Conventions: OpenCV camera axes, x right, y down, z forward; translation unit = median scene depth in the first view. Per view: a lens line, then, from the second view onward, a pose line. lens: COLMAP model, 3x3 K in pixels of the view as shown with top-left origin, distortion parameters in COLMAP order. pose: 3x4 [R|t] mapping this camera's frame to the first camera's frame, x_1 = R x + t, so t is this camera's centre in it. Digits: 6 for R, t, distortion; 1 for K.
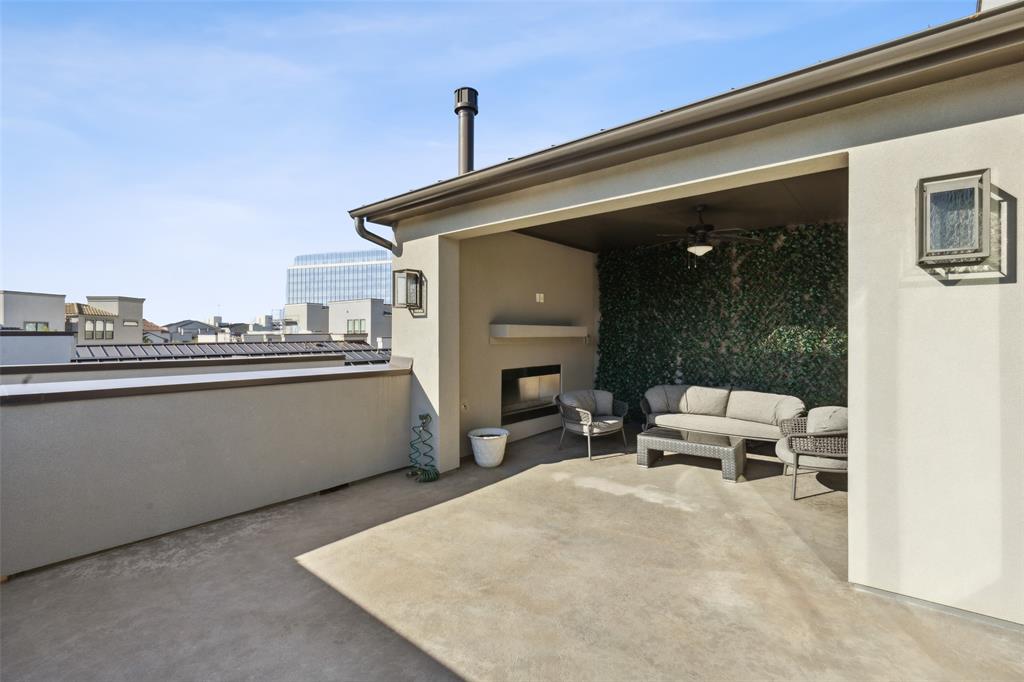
lens RADIAL K [[452.5, 0, 516.6], [0, 452.5, 330.5], [0, 0, 1]] dist [0.000173, 0.000011]
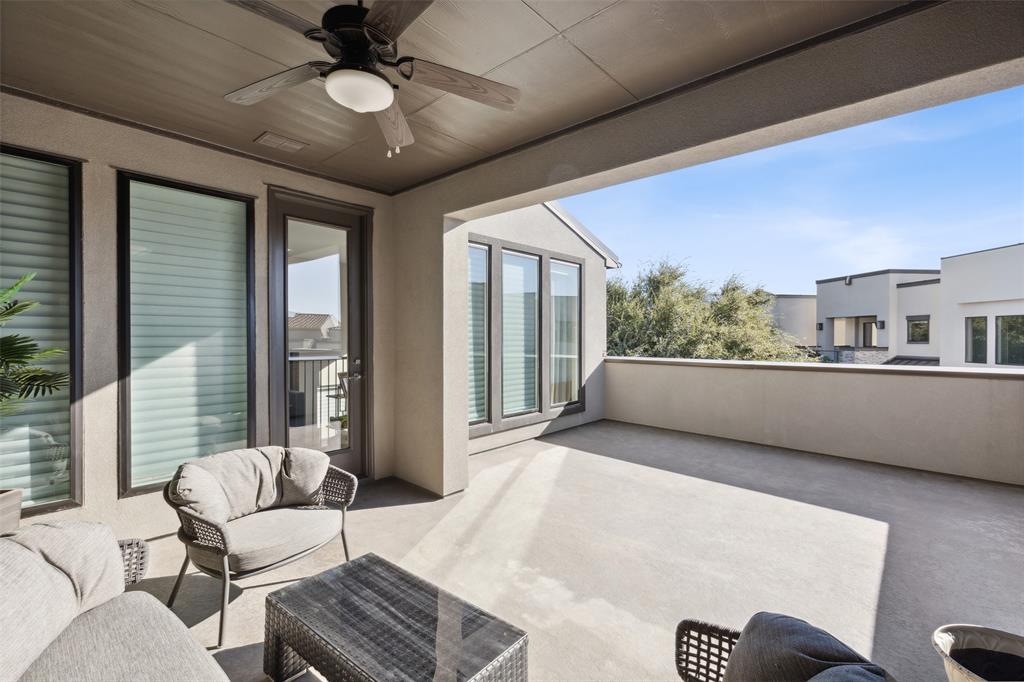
lens RADIAL K [[459.0, 0, 517.6], [0, 459.0, 342.3], [0, 0, 1]] dist [0.005127, 0.000232]
pose [[-0.999934, -0.001091, 0.011403, 0.228466], [-0.001062, 0.999996, 0.002570, 0.014223], [-0.011406, 0.002558, -0.999932, 1.119215]]
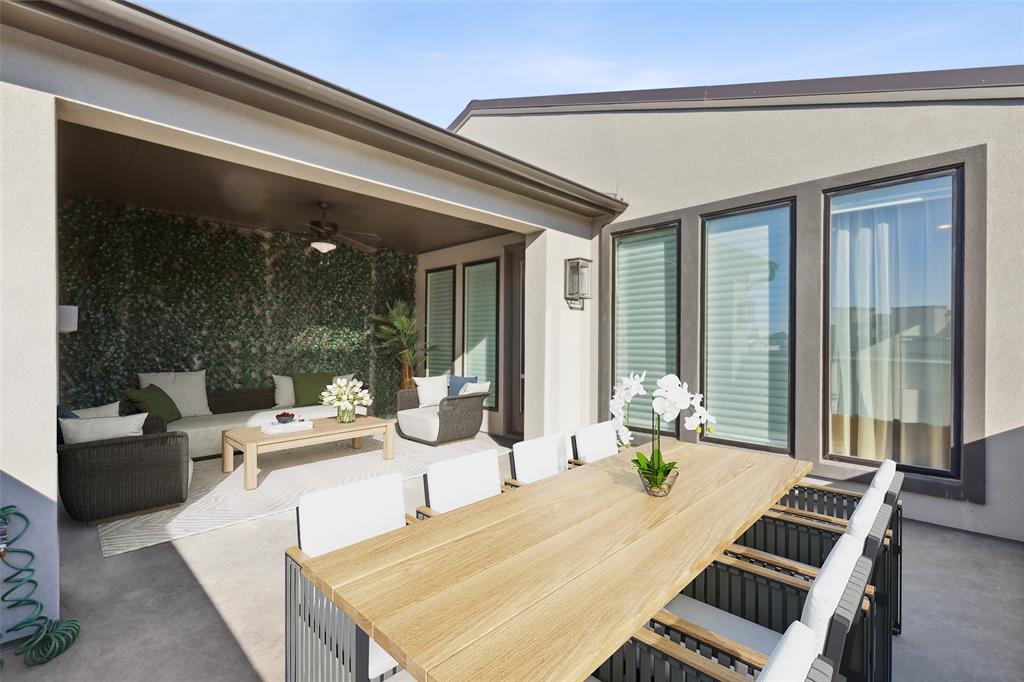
lens RADIAL K [[459.0, 0, 517.6], [0, 459.0, 342.3], [0, 0, 1]] dist [0.005127, 0.000232]
pose [[0.072533, -0.003379, 0.997360, -0.473321], [-0.008671, 0.999954, 0.004018, 0.020396], [-0.997328, -0.008939, 0.072500, 0.405930]]
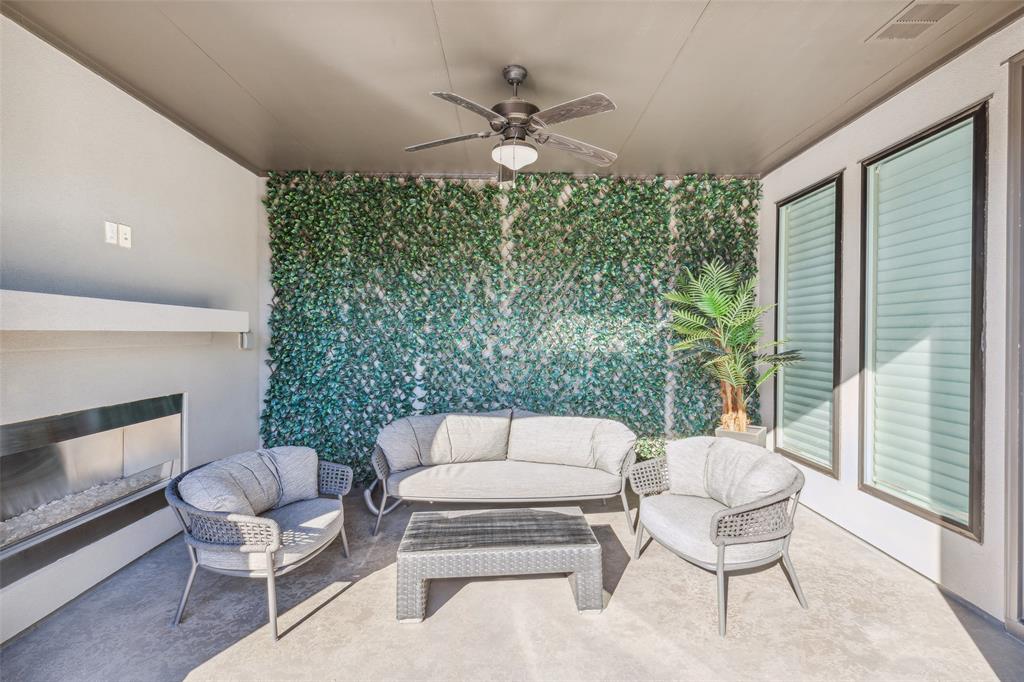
lens RADIAL K [[468.9, 0, 516.2], [0, 468.9, 335.5], [0, 0, 1]] dist [0.002985, -0.000074]
pose [[0.756348, -0.003517, 0.654160, 0.048835], [-0.002424, 0.999964, 0.008178, 0.014250], [-0.654165, -0.007771, 0.756312, 0.486420]]
